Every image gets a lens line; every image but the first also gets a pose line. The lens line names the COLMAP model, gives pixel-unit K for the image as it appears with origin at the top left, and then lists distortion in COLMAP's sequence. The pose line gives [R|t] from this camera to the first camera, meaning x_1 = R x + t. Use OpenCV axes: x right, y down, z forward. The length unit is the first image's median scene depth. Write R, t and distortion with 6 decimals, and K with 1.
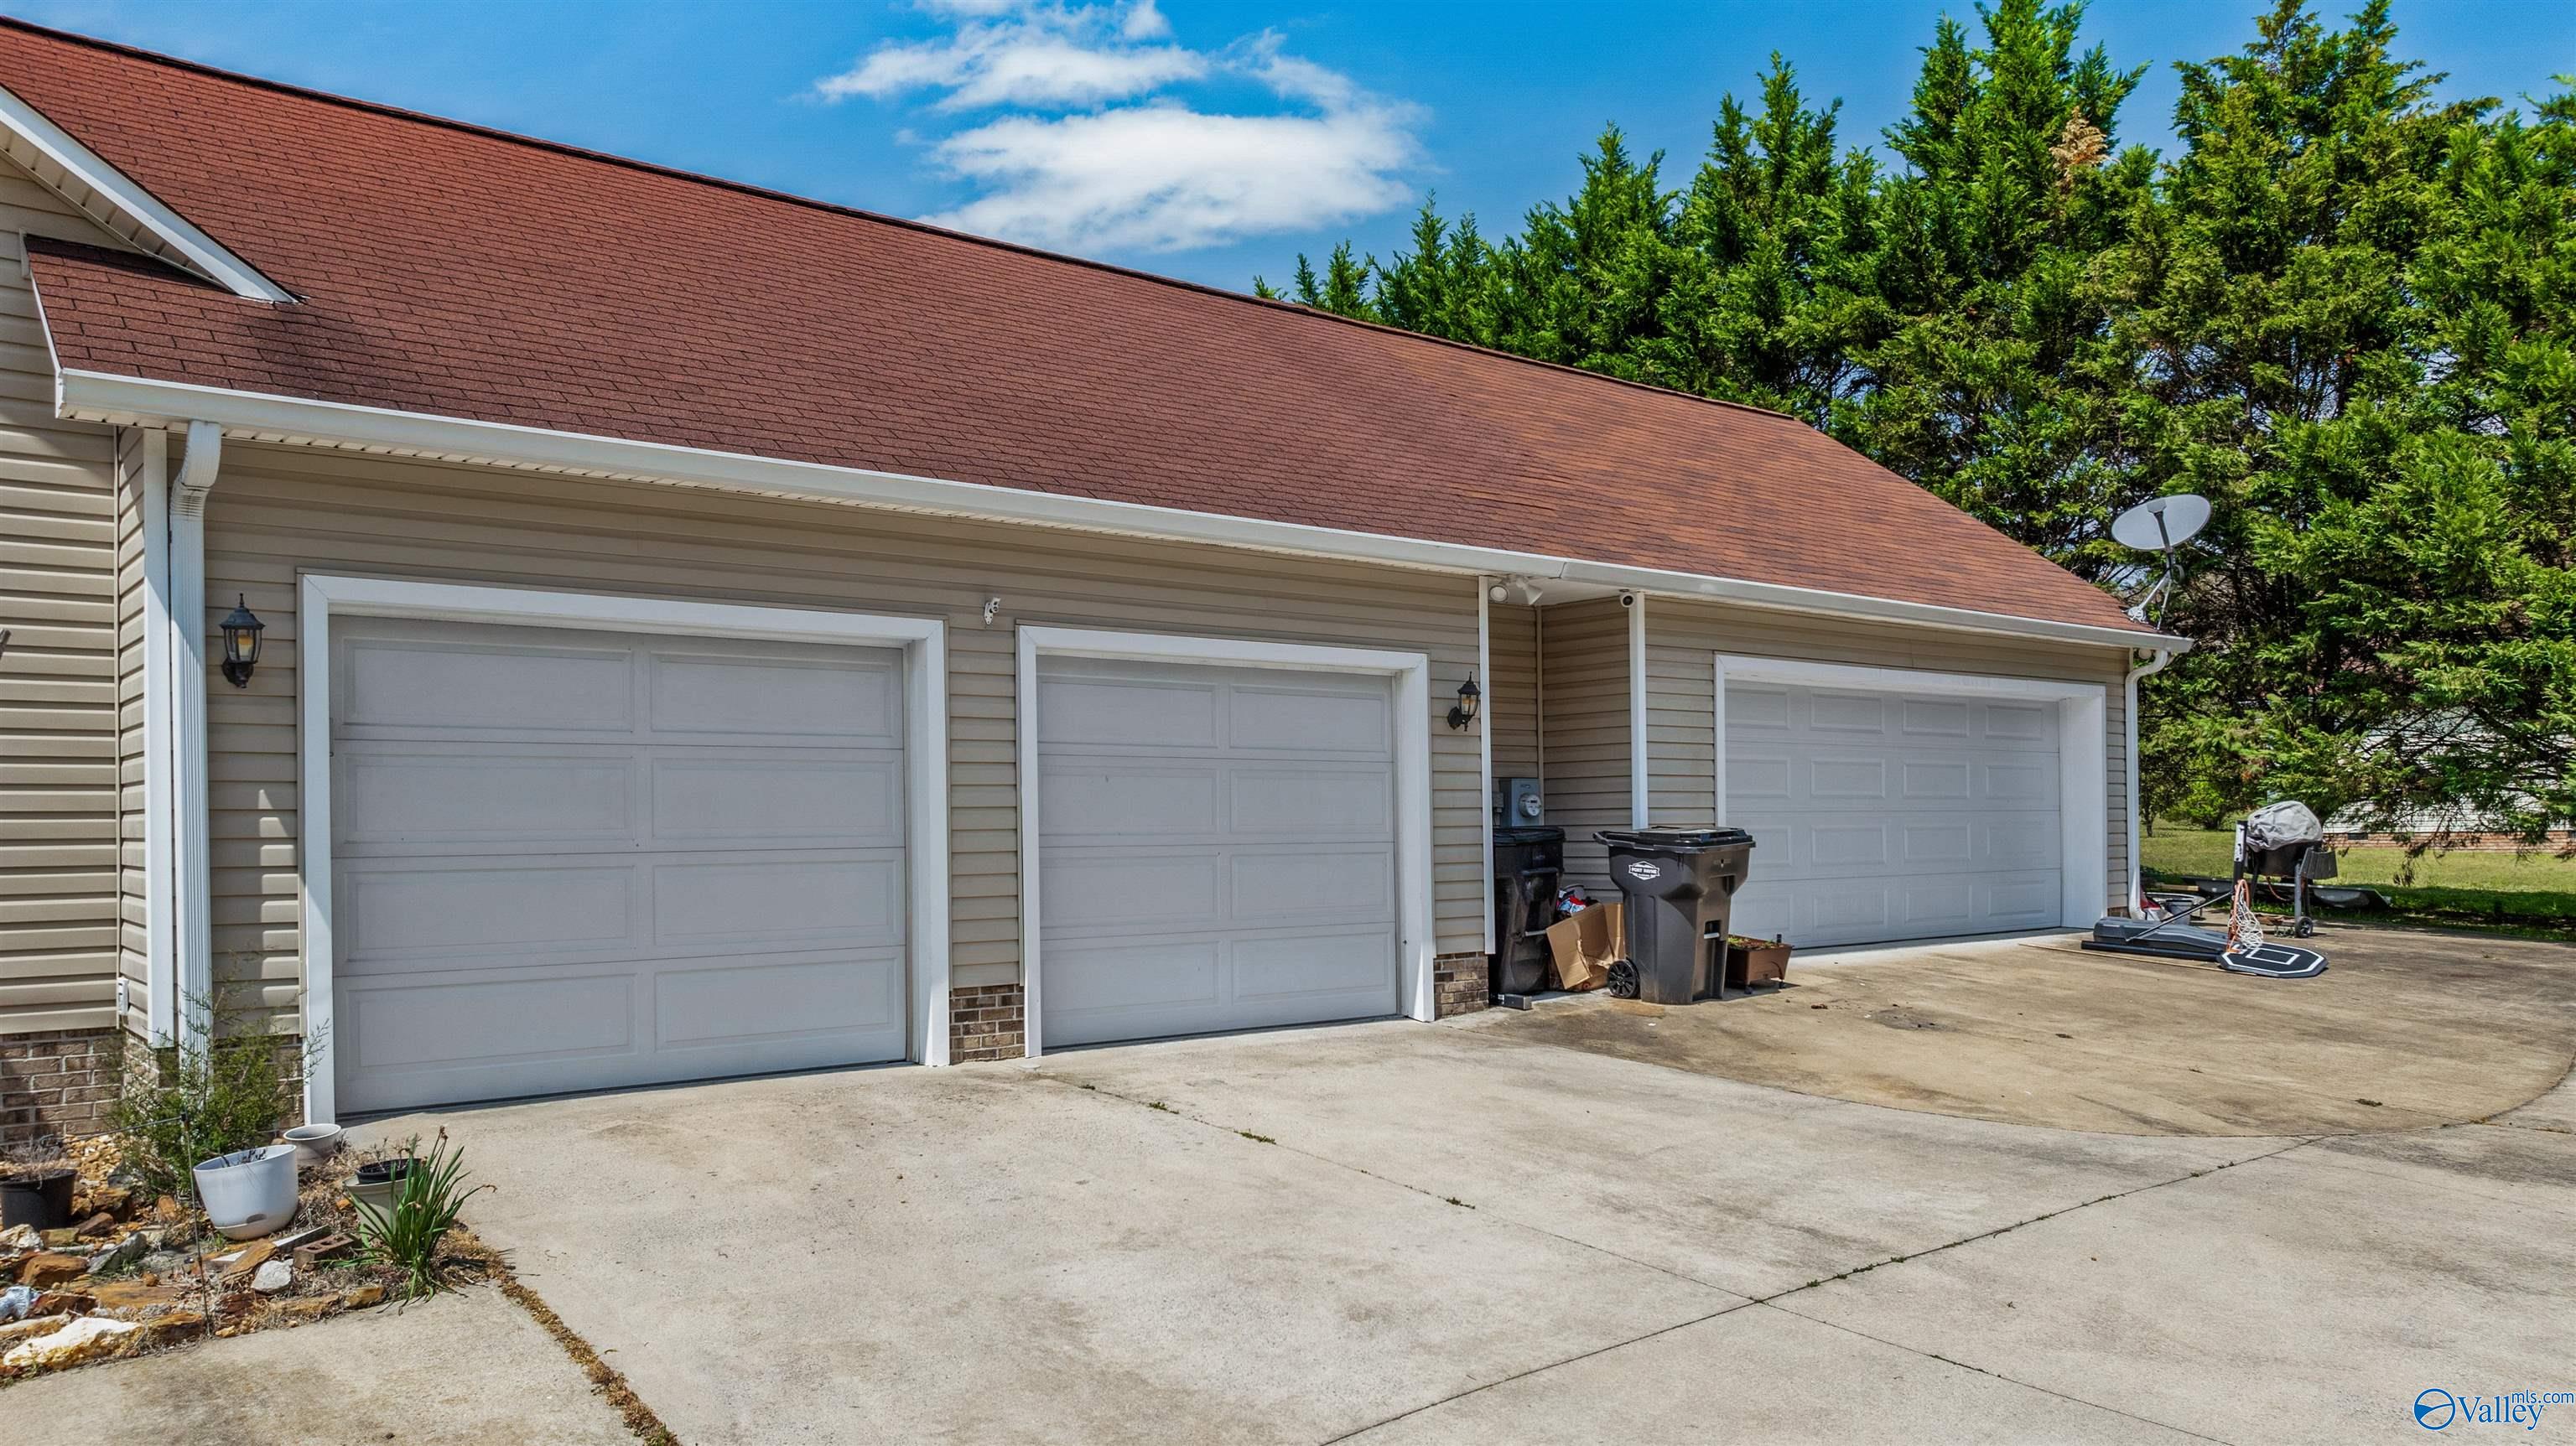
lens RADIAL K [[1886.0, 0, 1288.9], [0, 1886.0, 803.4], [0, 0, 1]] dist [-0.009570, 0.000033]
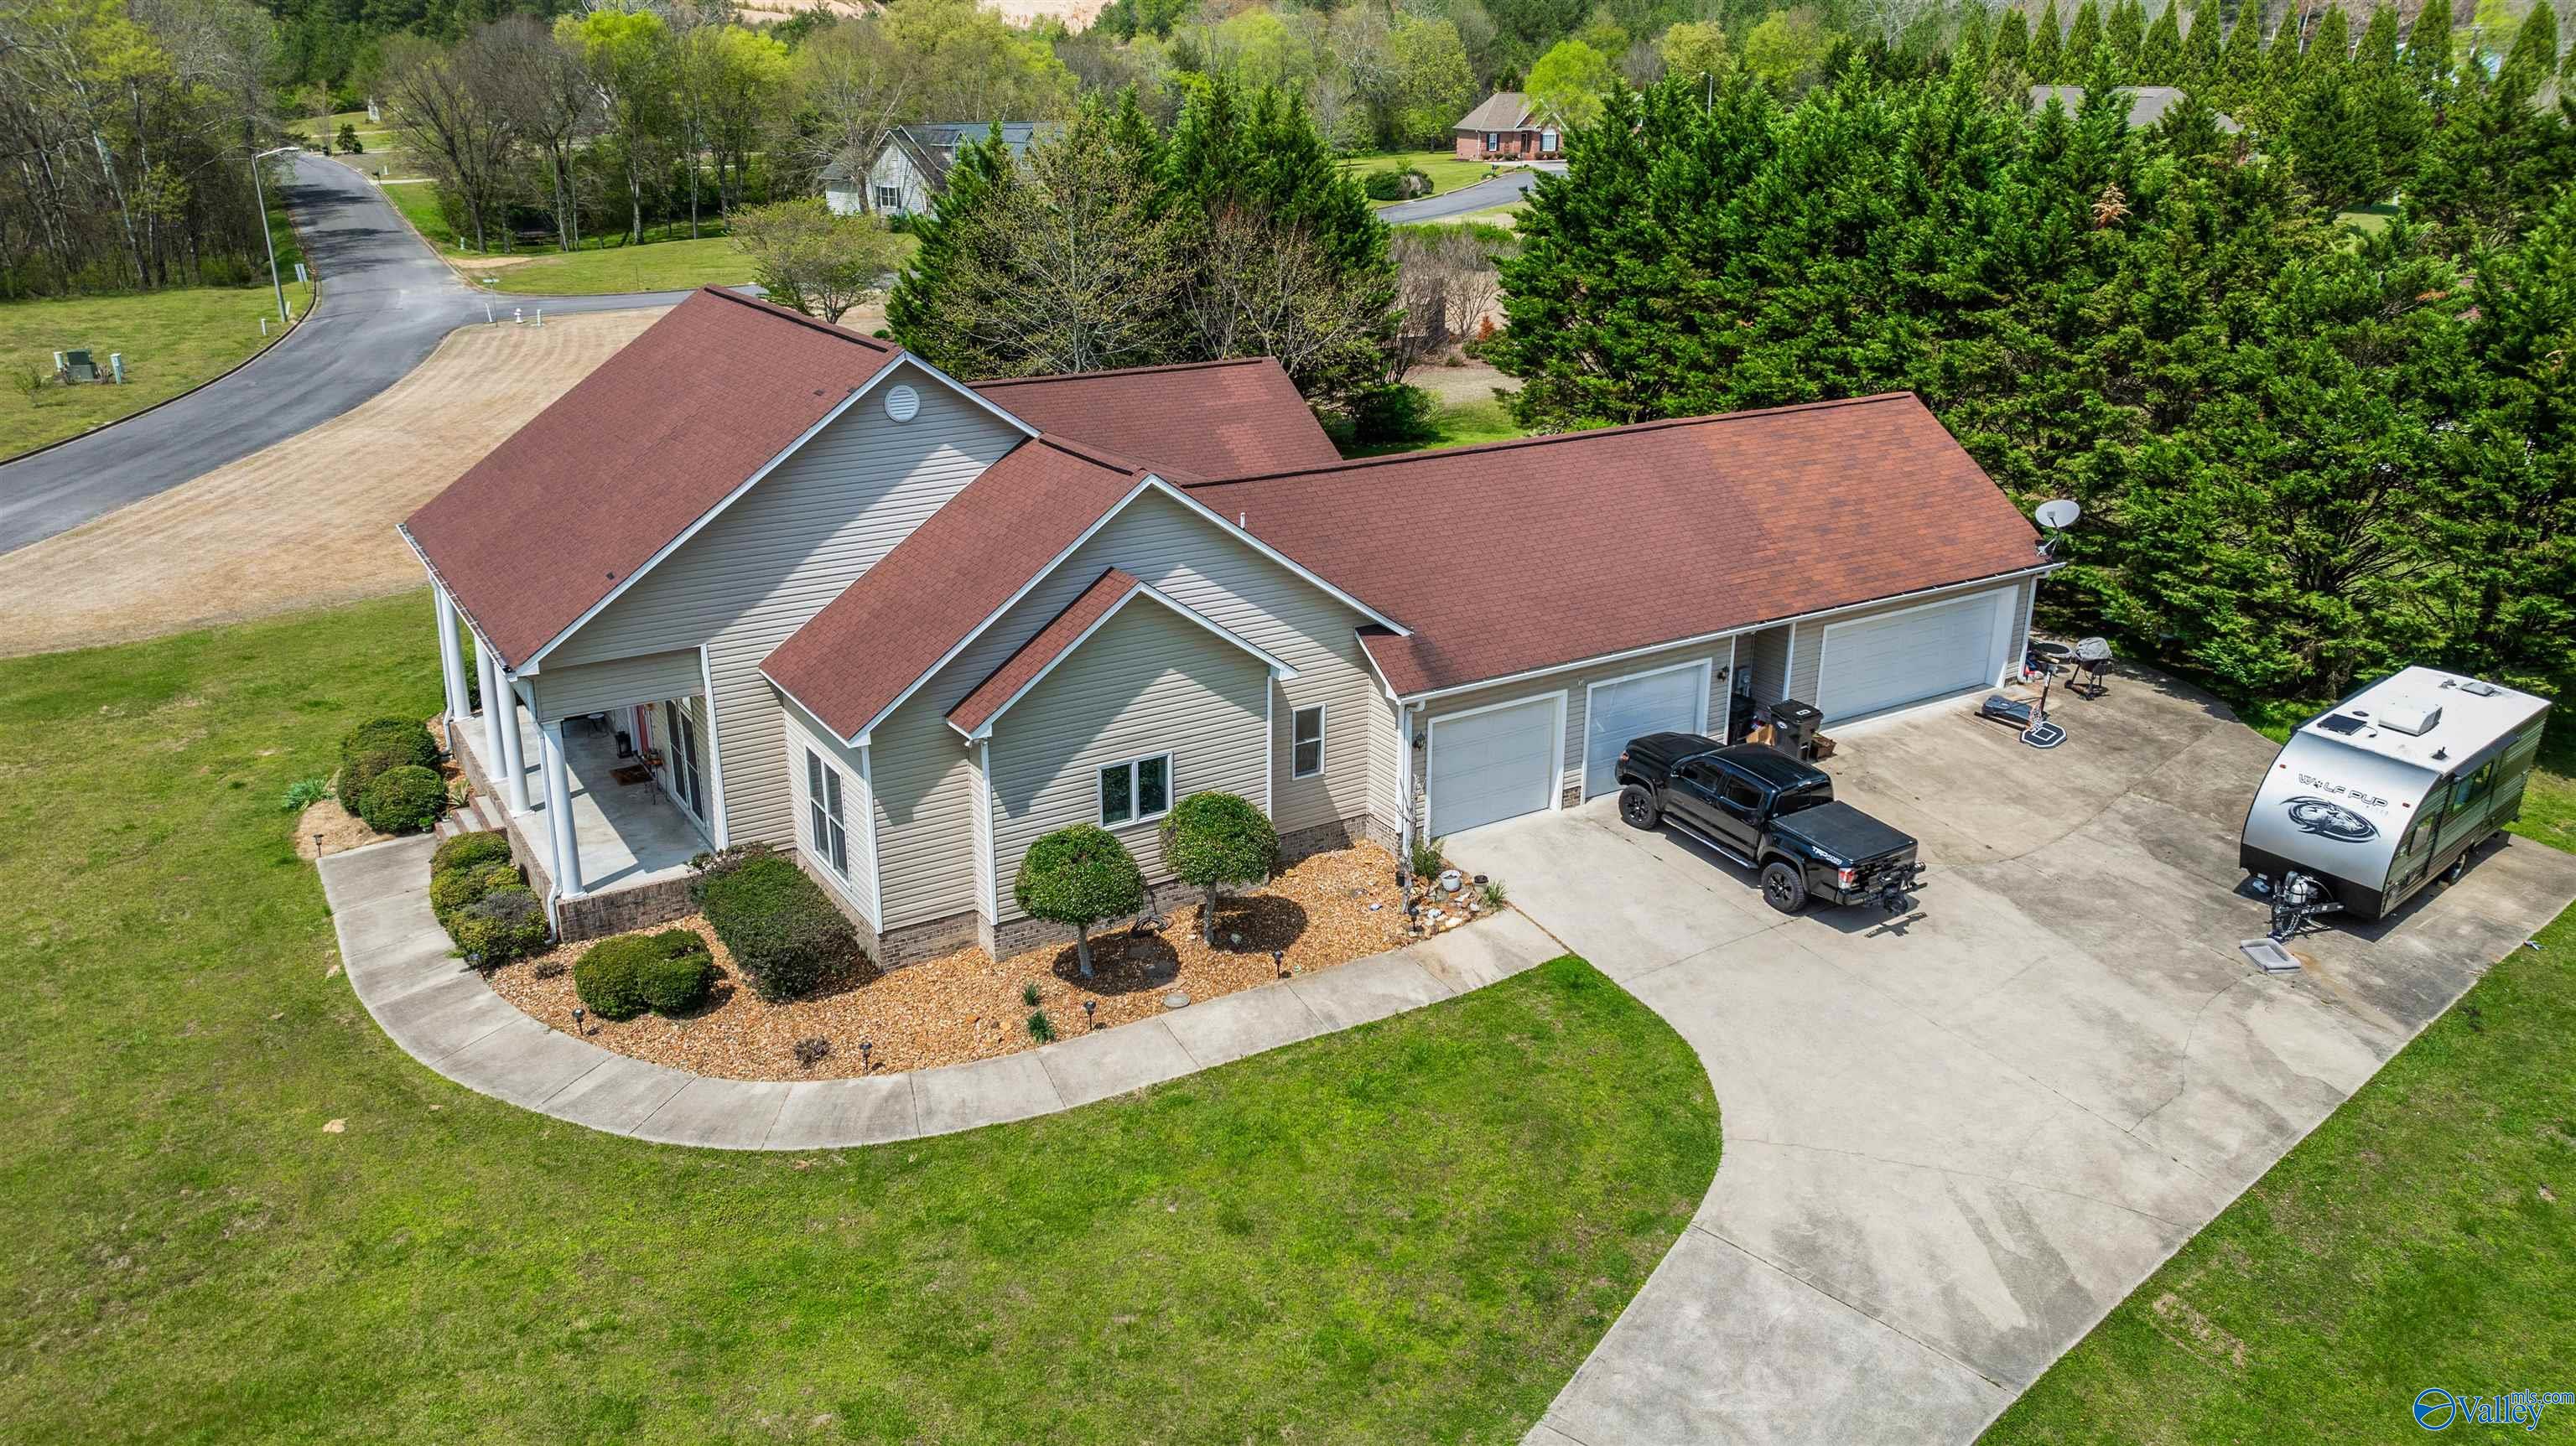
lens RADIAL K [[1861.5, 0, 1288.0], [0, 1861.5, 723.0], [0, 0, 1]] dist [-0.003749, -0.004638]
pose [[0.992425, 0.058946, -0.107785, -0.155251], [-0.016952, 0.934683, 0.355078, -0.591464], [0.121675, -0.350561, 0.928602, -1.055702]]
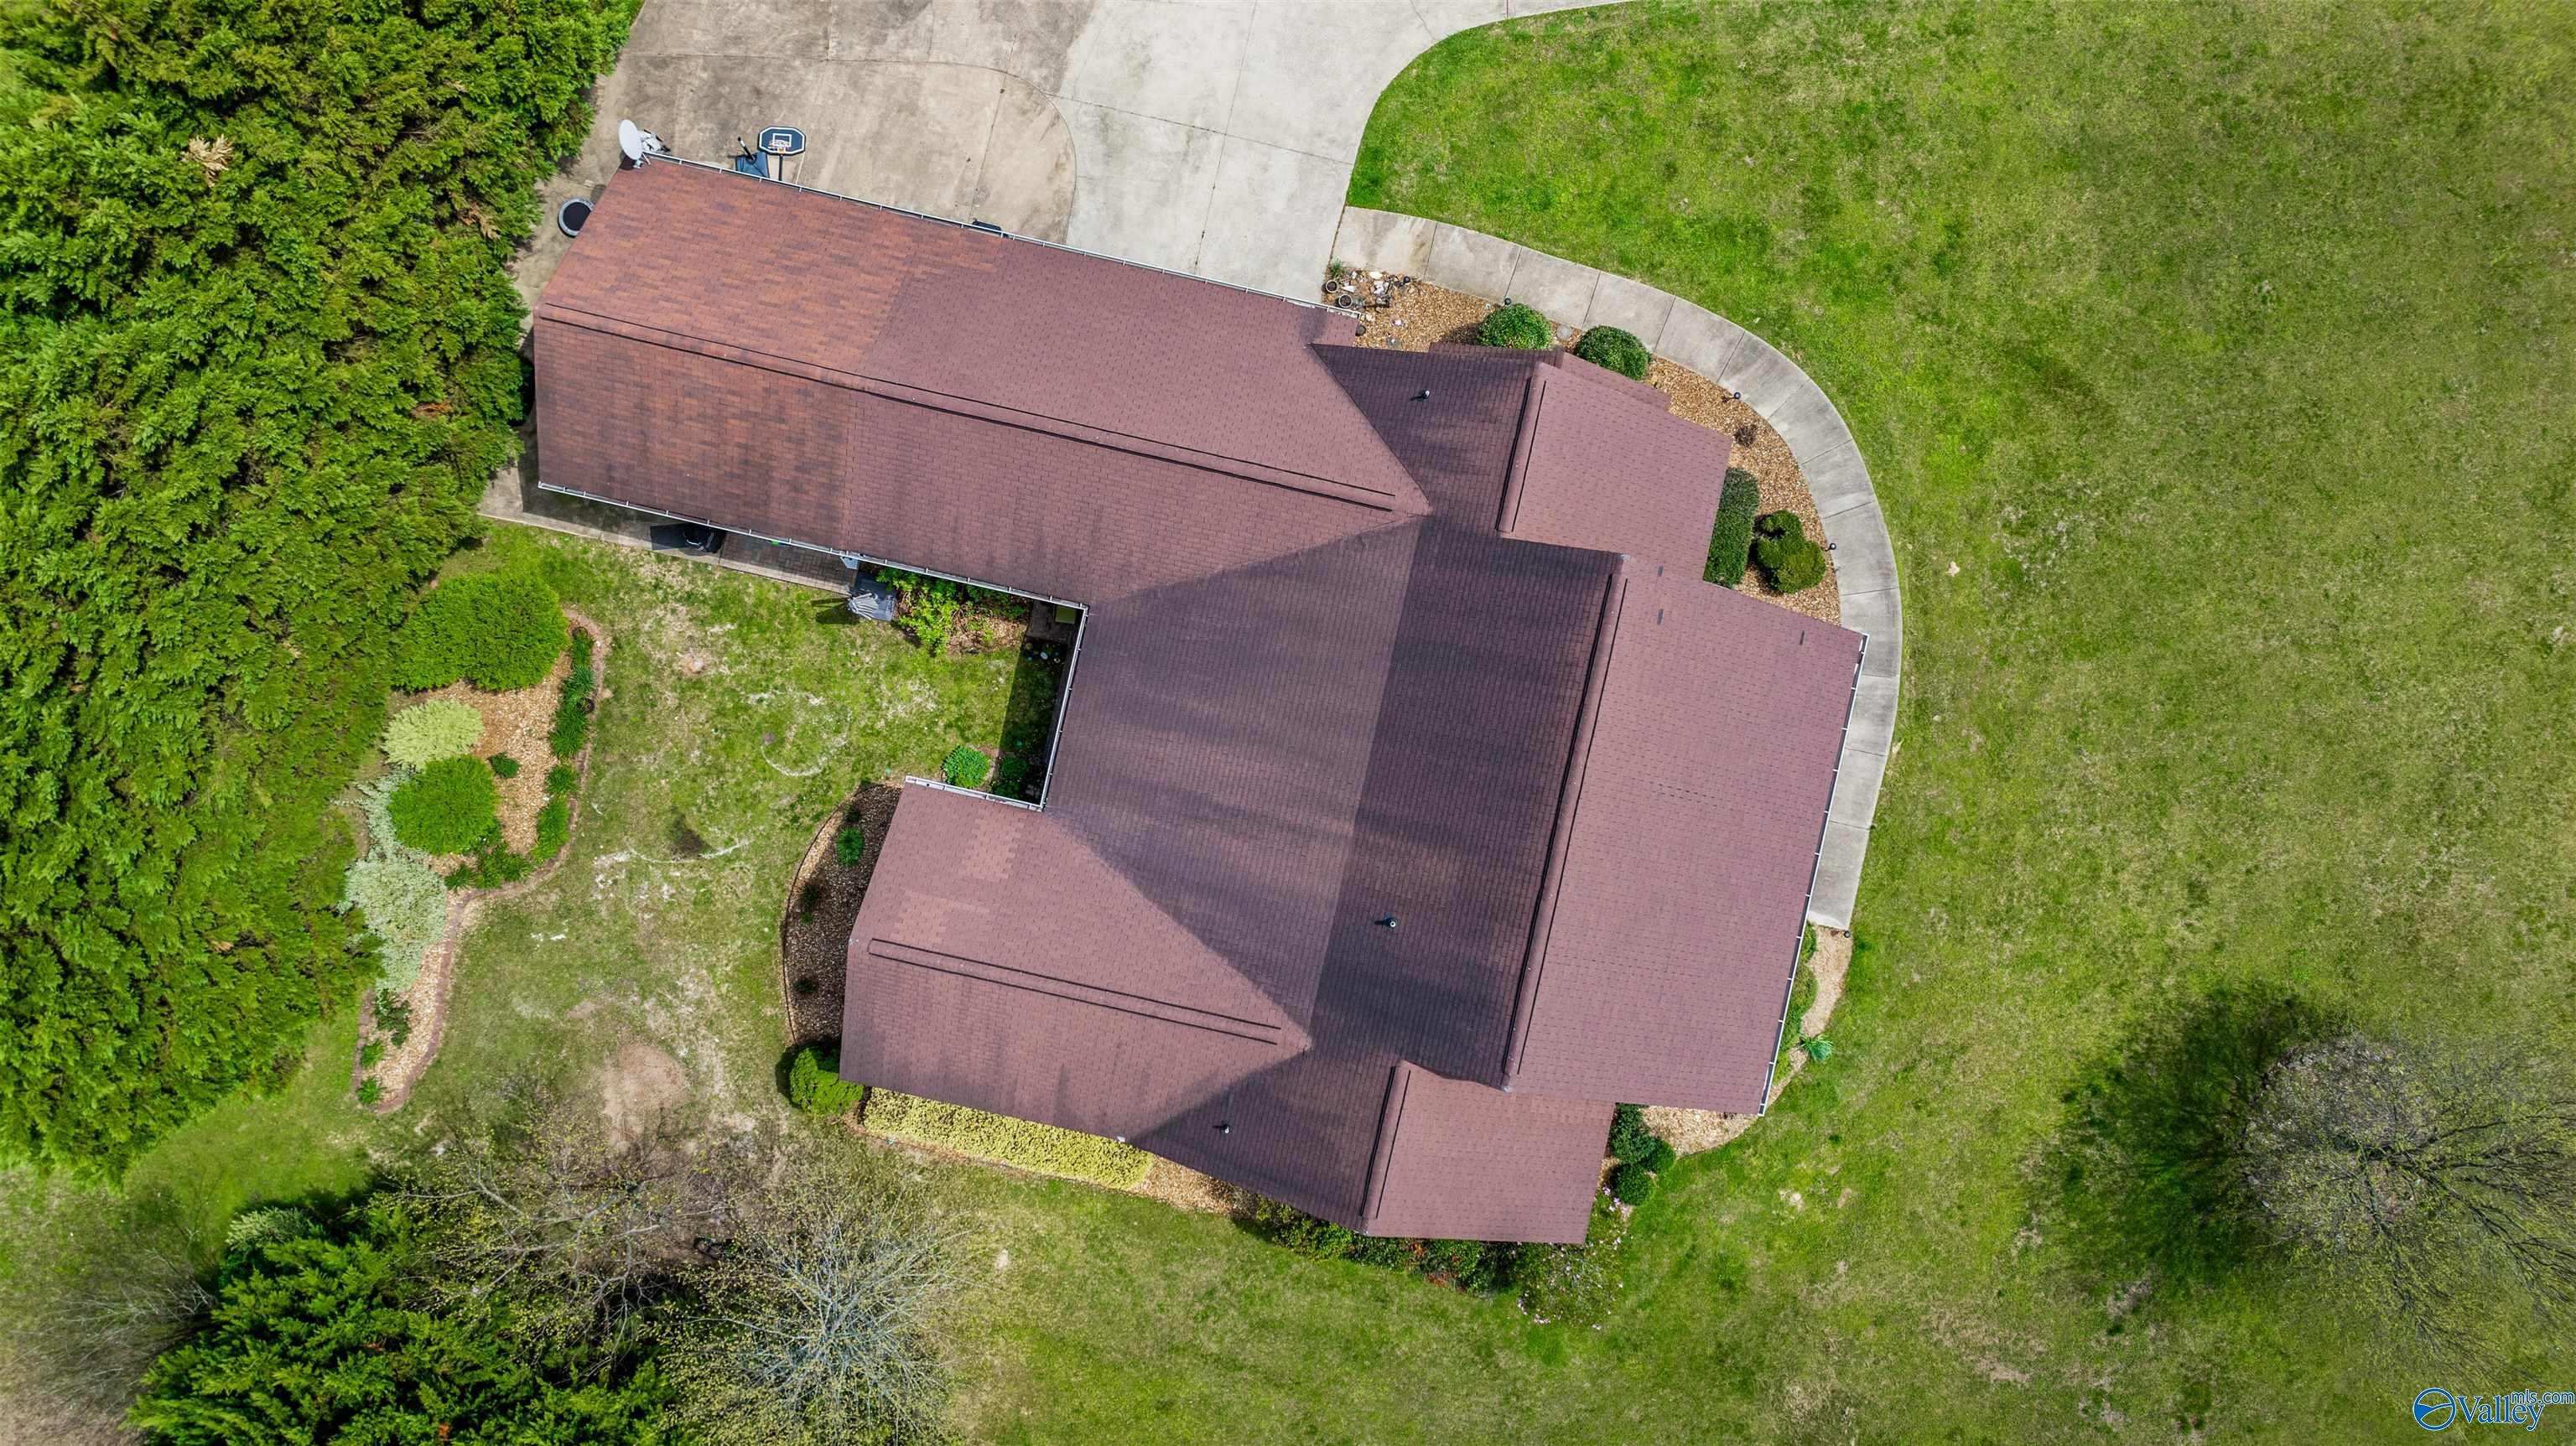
lens RADIAL K [[1861.5, 0, 1288.0], [0, 1861.5, 723.0], [0, 0, 1]] dist [-0.003749, -0.004638]
pose [[-0.617754, -0.786076, 0.021536, -0.575026], [-0.040846, 0.059425, 0.997397, -2.110191], [-0.785310, 0.615266, -0.068818, 0.788778]]
